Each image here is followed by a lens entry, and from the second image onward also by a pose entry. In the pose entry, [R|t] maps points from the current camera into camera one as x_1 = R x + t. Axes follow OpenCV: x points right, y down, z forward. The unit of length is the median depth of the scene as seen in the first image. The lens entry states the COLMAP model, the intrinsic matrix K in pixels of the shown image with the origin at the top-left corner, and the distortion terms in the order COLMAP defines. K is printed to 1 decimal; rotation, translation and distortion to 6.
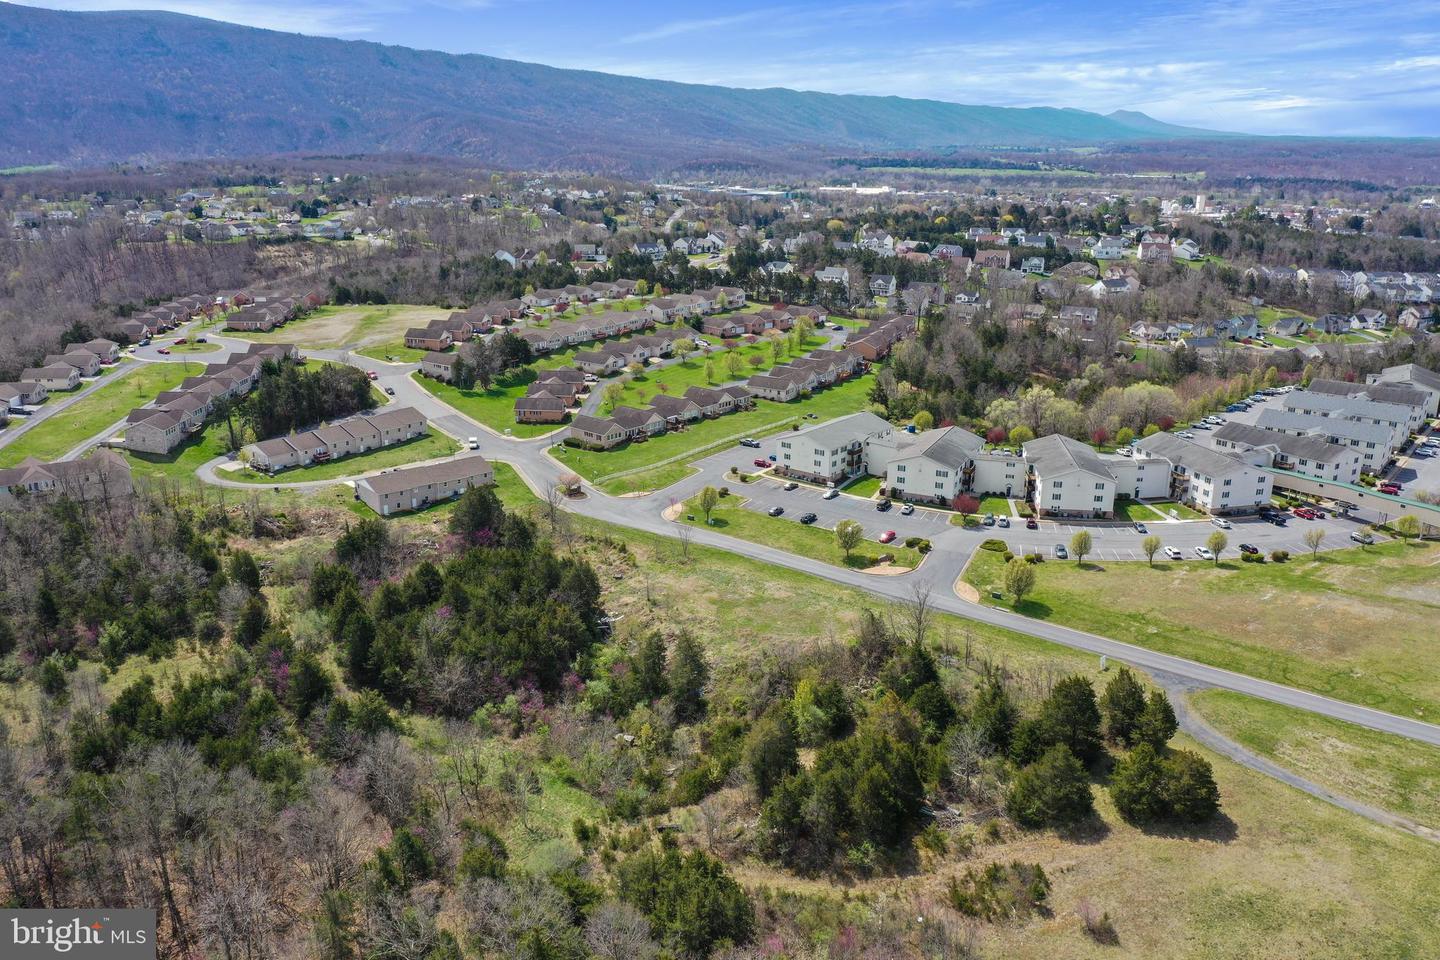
lens RADIAL K [[1124.7, 0, 705.4], [0, 1124.7, 478.3], [0, 0, 1]] dist [-0.001903, 0.004577]
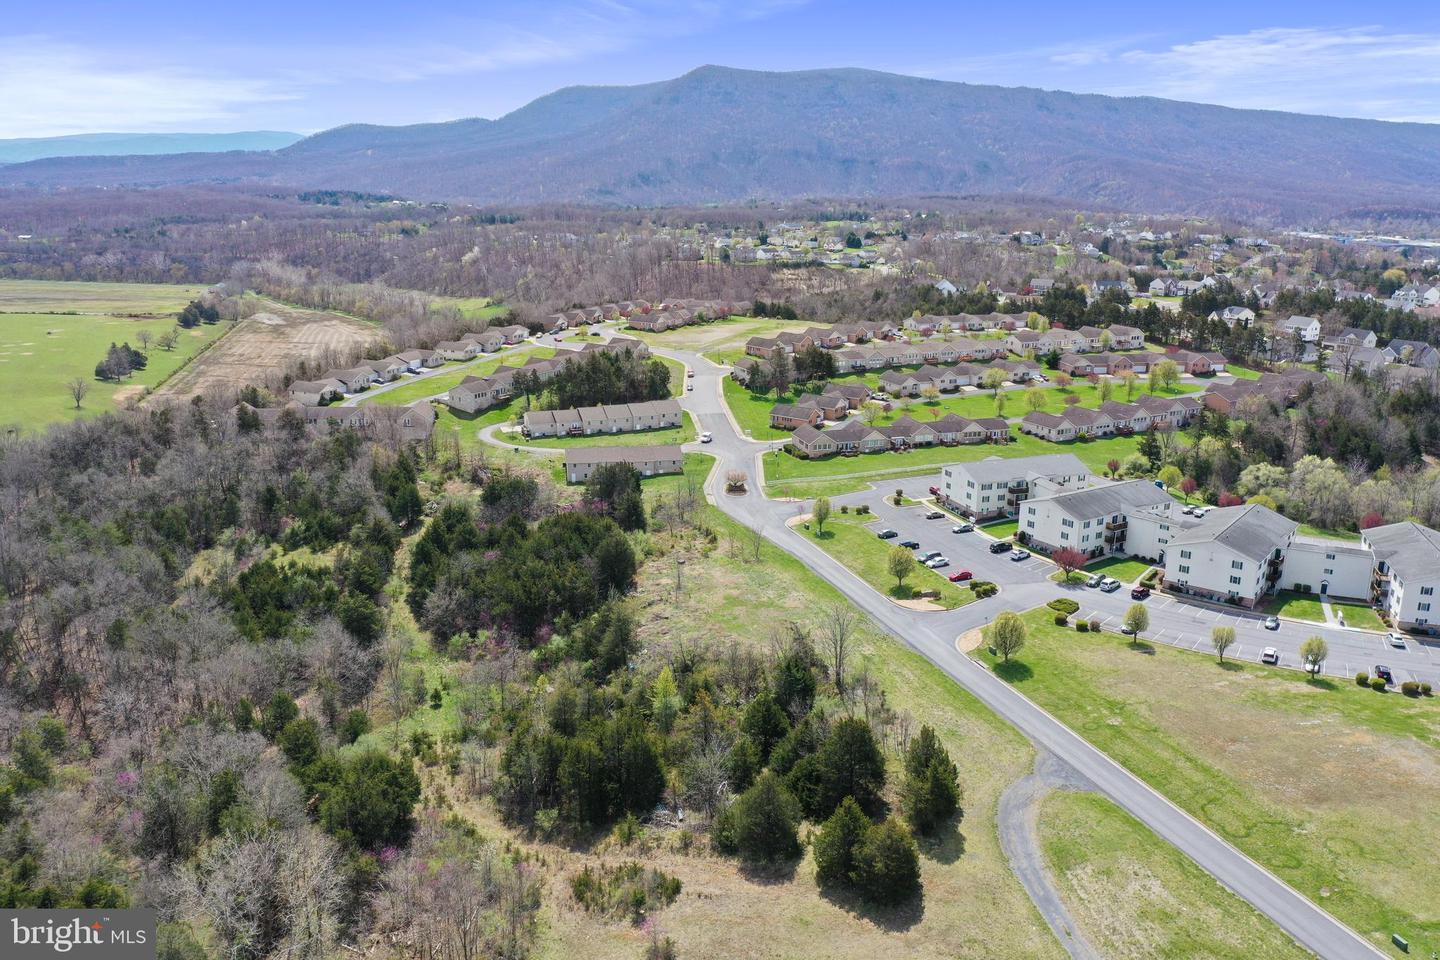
lens RADIAL K [[1124.7, 0, 705.4], [0, 1124.7, 478.3], [0, 0, 1]] dist [-0.001903, 0.004577]
pose [[0.848523, 0.138817, -0.510626, 0.334693], [-0.157685, 0.987469, 0.006419, 0.000484], [0.505118, 0.075071, 0.859779, 0.078130]]
